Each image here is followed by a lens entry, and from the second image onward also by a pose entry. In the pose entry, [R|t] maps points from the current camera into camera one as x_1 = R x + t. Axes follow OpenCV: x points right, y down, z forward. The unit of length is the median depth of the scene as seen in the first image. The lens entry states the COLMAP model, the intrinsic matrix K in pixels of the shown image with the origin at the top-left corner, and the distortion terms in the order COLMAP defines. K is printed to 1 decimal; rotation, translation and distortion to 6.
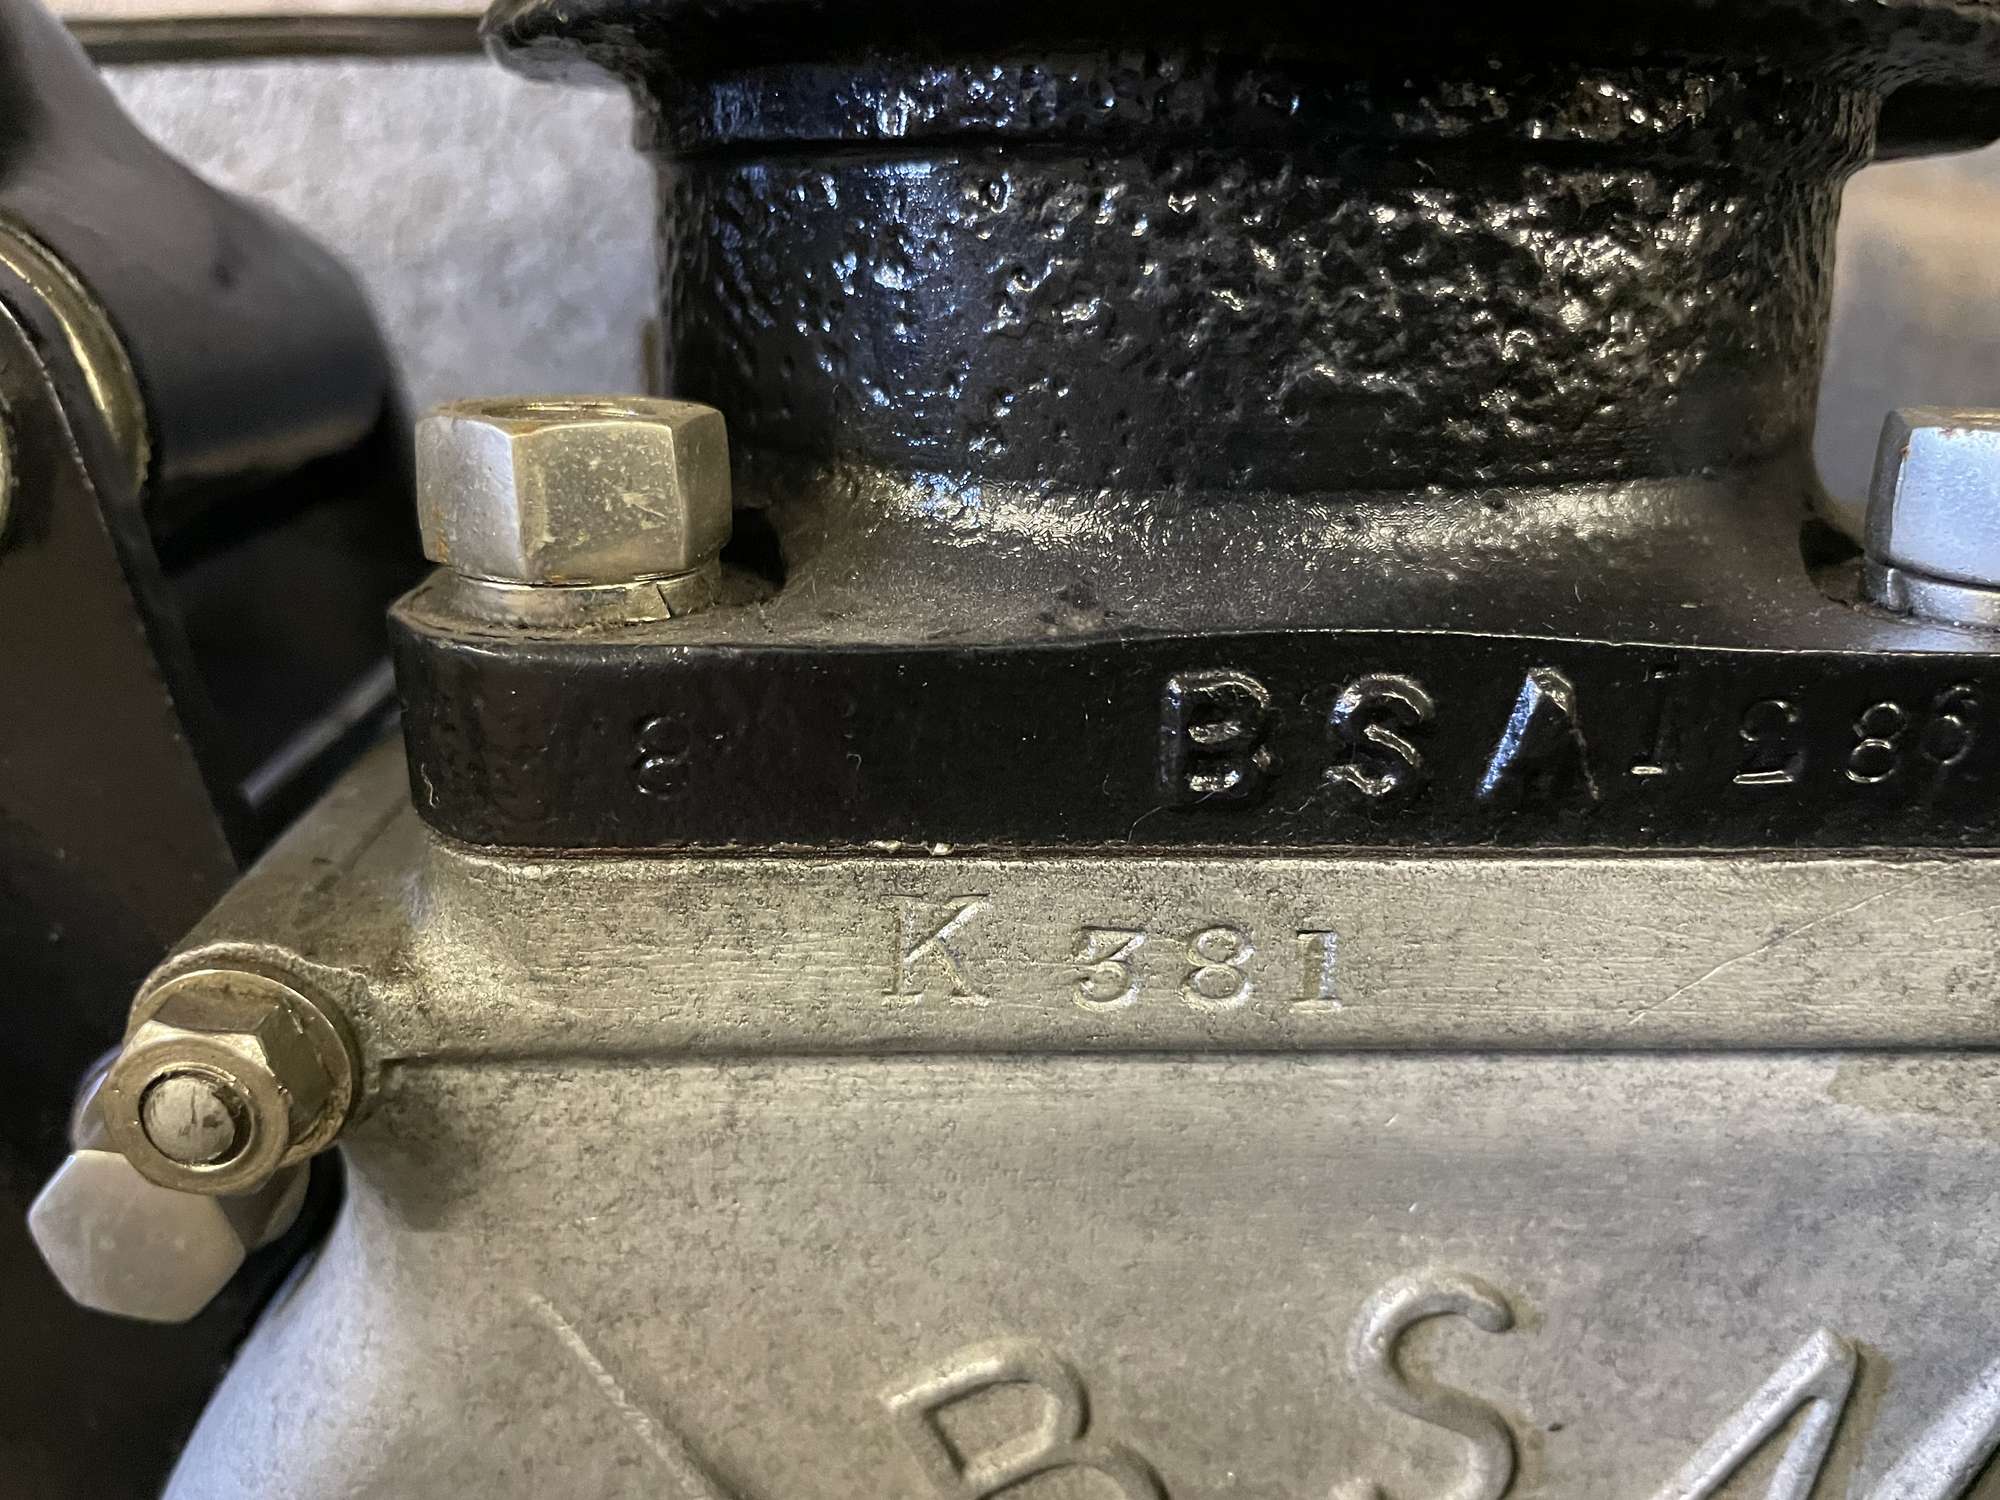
lens RADIAL K [[1543.0, 0, 995.5], [0, 1543.0, 744.9], [0, 0, 1]] dist [0.047941, -0.081568]
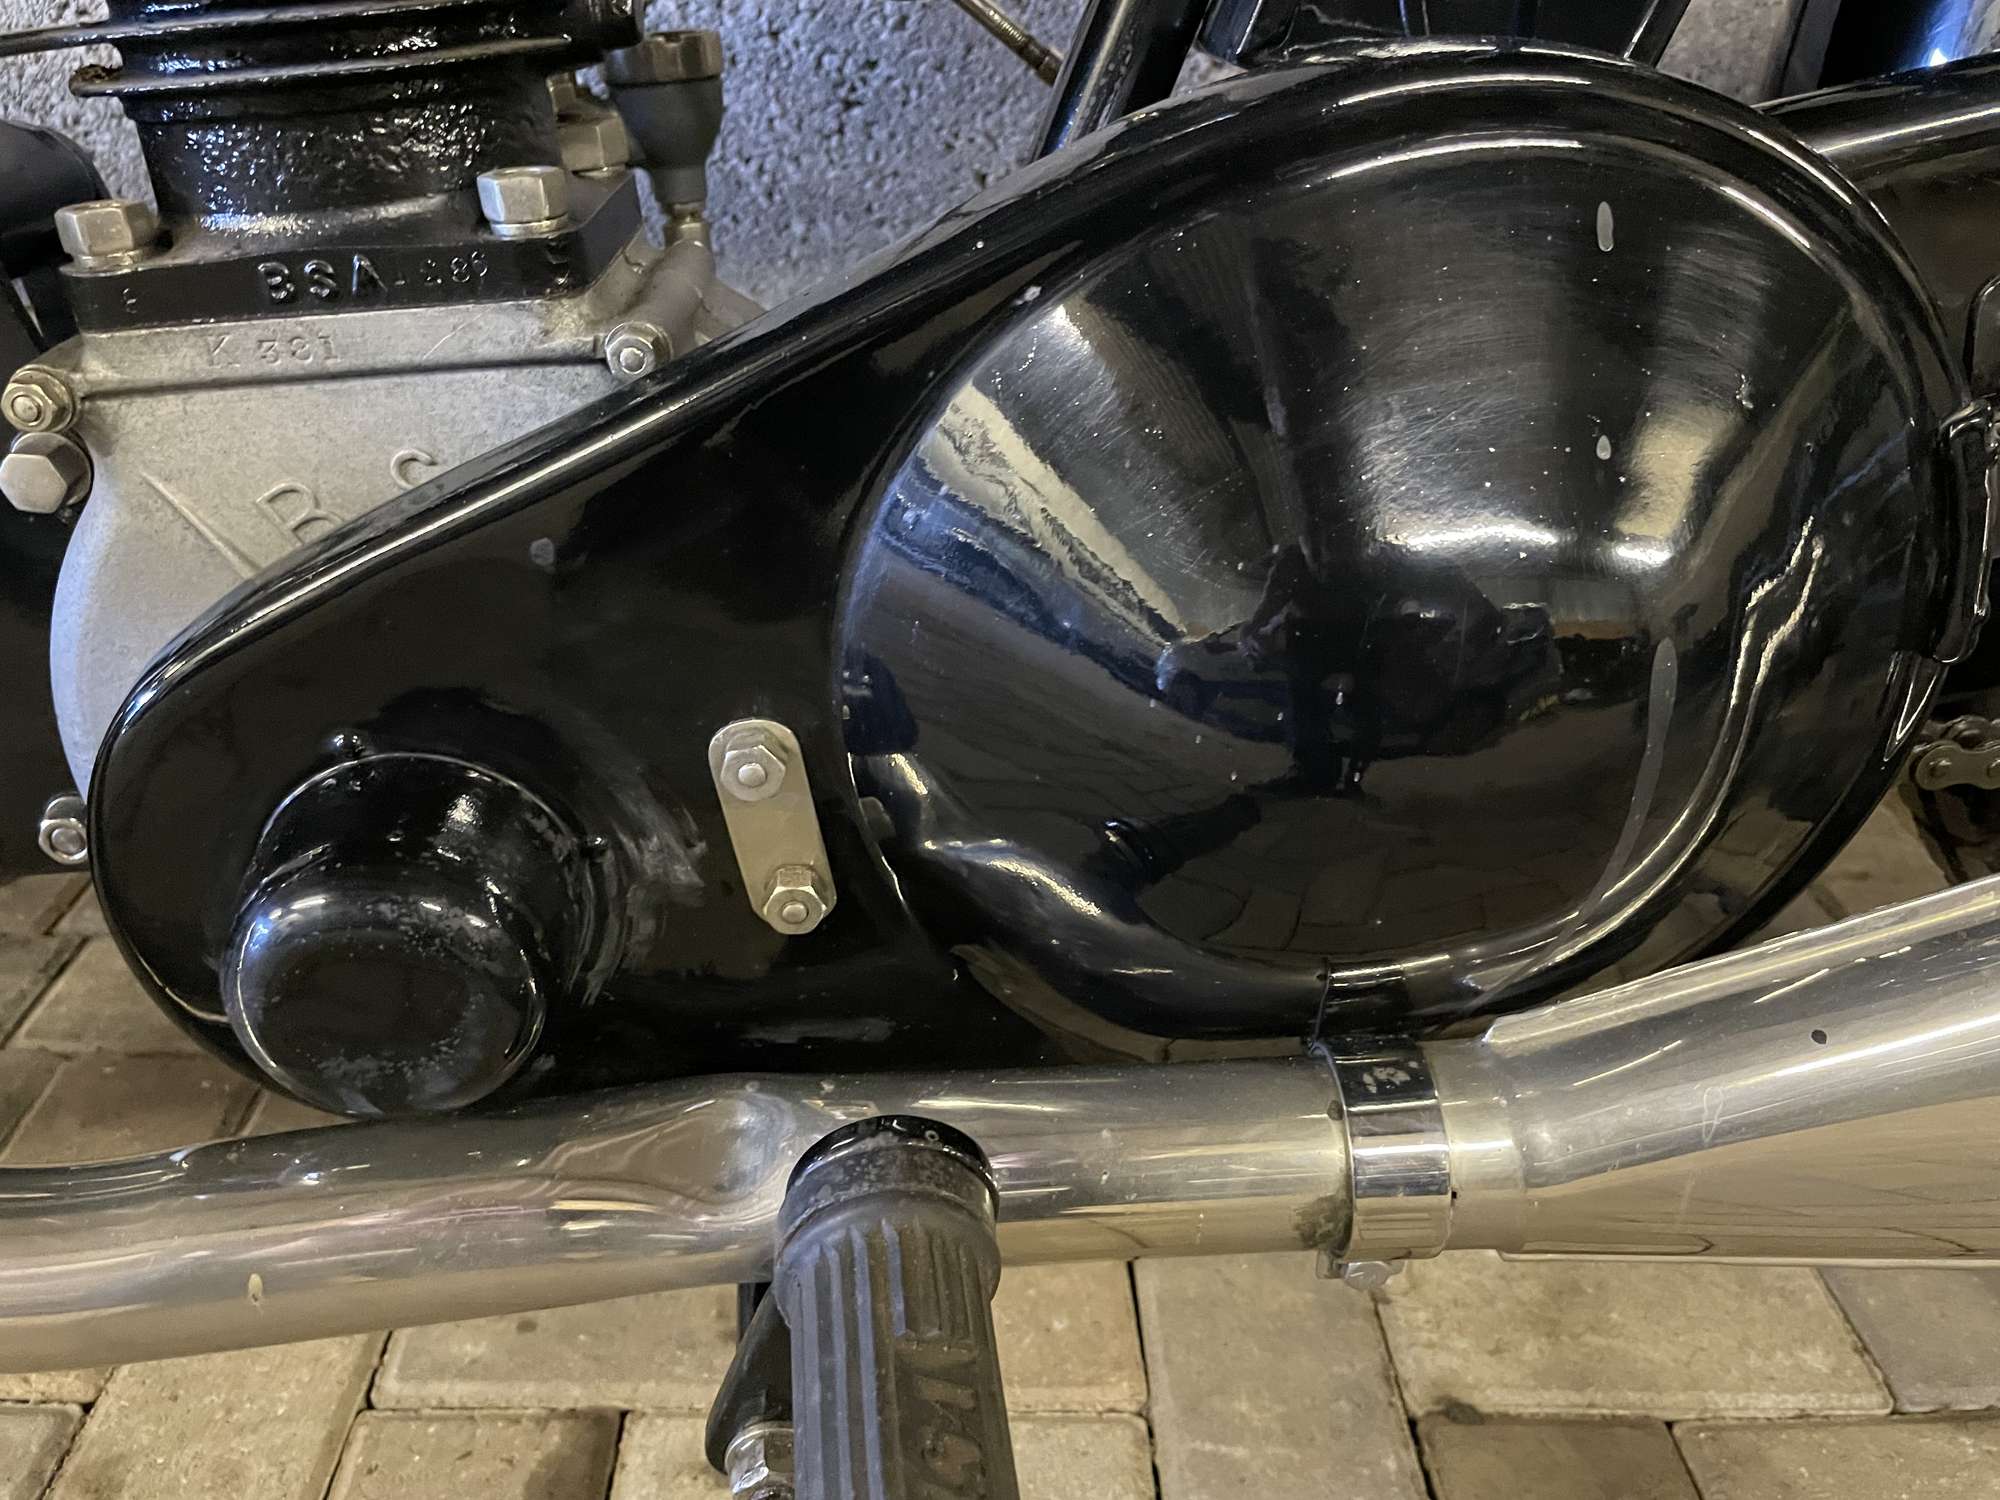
lens RADIAL K [[1543.0, 0, 1003.9], [0, 1543.0, 750.0], [0, 0, 1]] dist [0.047941, -0.081568]
pose [[0.996953, -0.077580, -0.008104, 1.733112], [0.077743, 0.979804, 0.184229, 0.515843], [-0.006352, -0.184298, 0.982850, -2.741843]]
